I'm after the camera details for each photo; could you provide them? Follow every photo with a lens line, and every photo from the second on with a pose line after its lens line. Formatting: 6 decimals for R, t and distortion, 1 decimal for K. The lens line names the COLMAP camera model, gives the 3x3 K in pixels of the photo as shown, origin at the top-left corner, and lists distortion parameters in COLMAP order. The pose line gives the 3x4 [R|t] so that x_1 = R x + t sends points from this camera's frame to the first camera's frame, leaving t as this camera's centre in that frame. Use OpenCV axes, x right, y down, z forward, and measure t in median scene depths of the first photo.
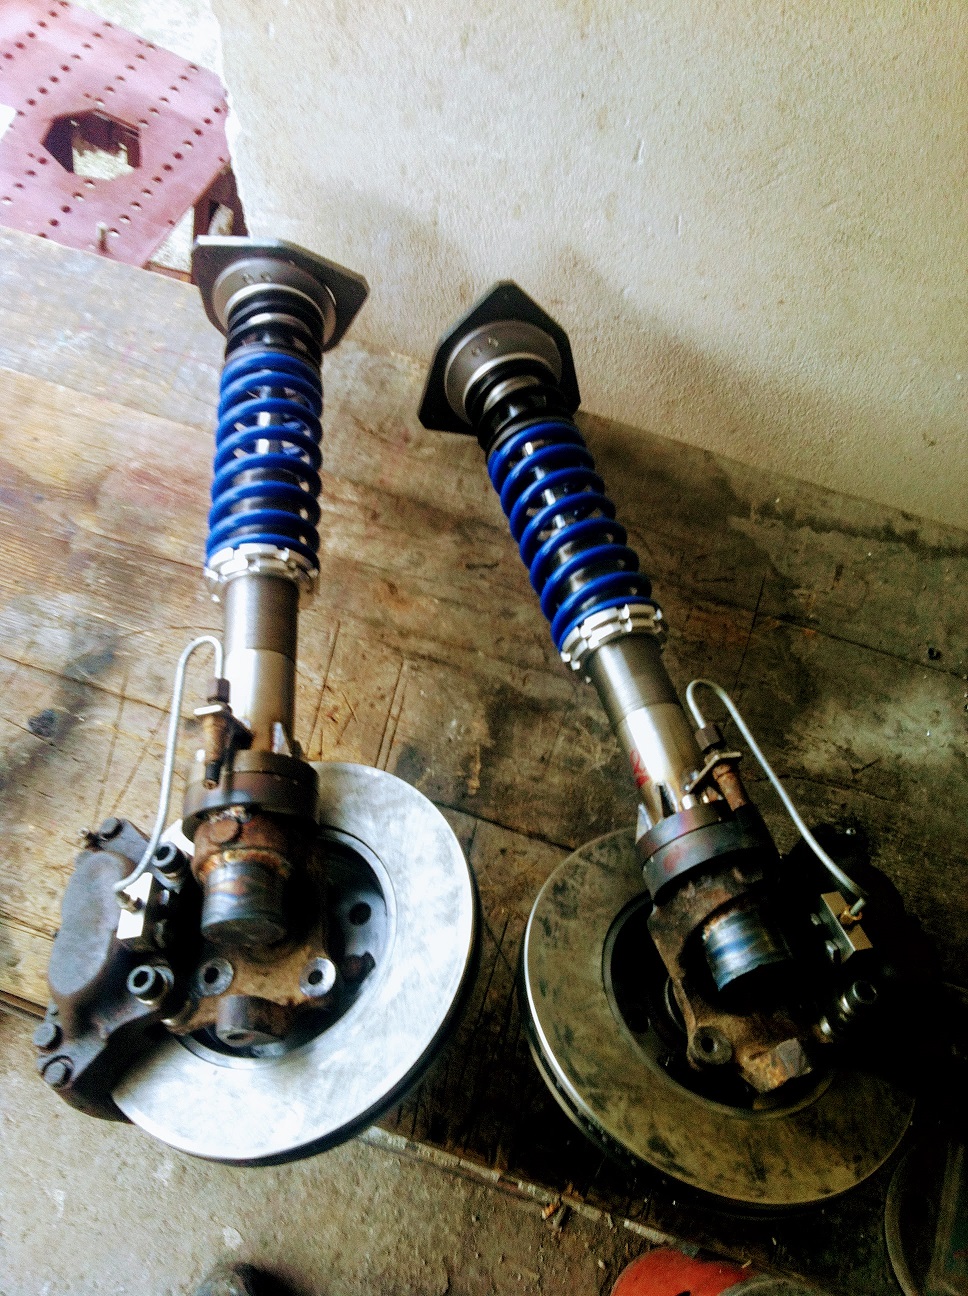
lens RADIAL K [[1082.4, 0, 484.0], [0, 1082.4, 648.0], [0, 0, 1]] dist [0.009029, 0.005869]
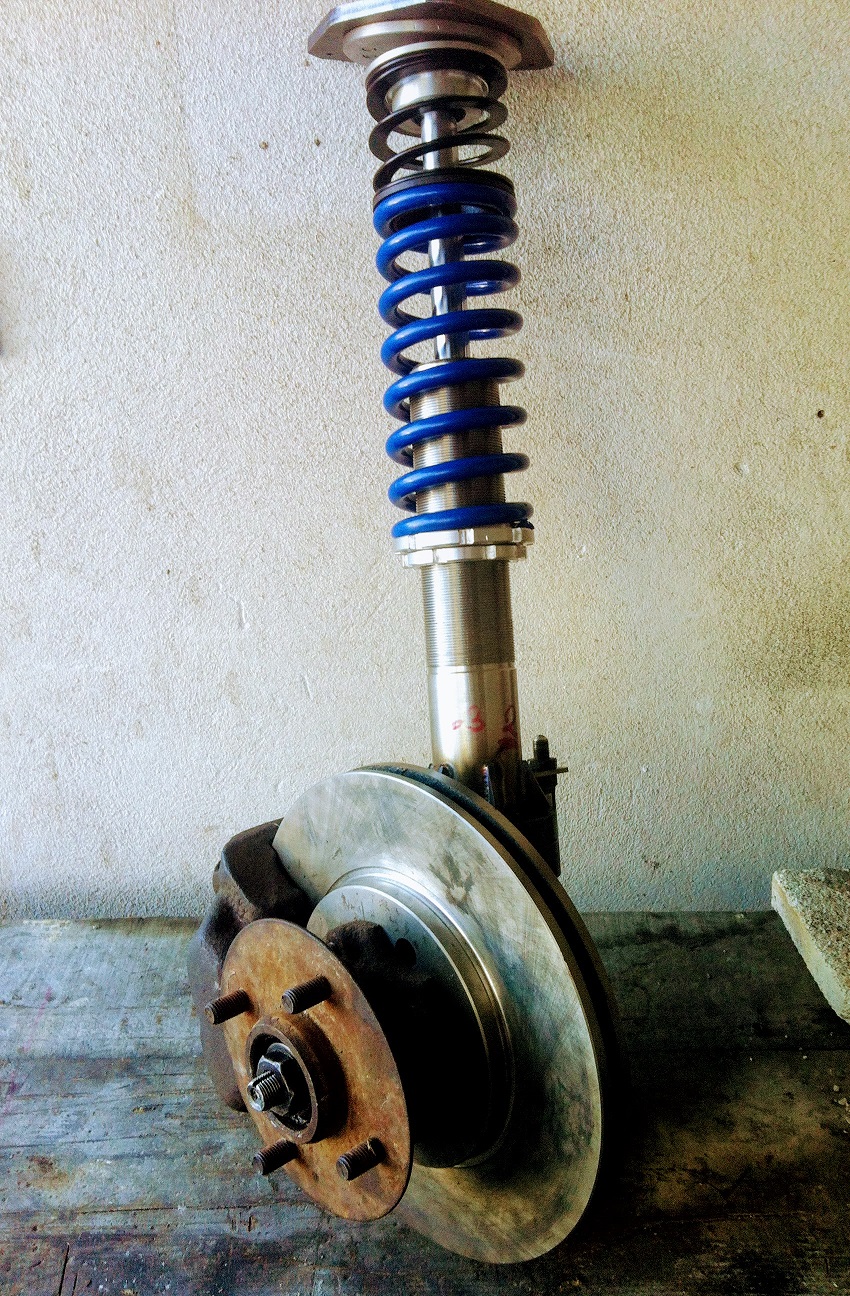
lens RADIAL K [[1154.3, 0, 425.0], [0, 1154.3, 648.0], [0, 0, 1]] dist [0.007937, -0.055856]
pose [[0.946619, -0.203357, 0.250115, 0.032493], [0.311890, 0.773875, -0.551219, 0.178722], [-0.081464, 0.599803, 0.795990, 0.174125]]
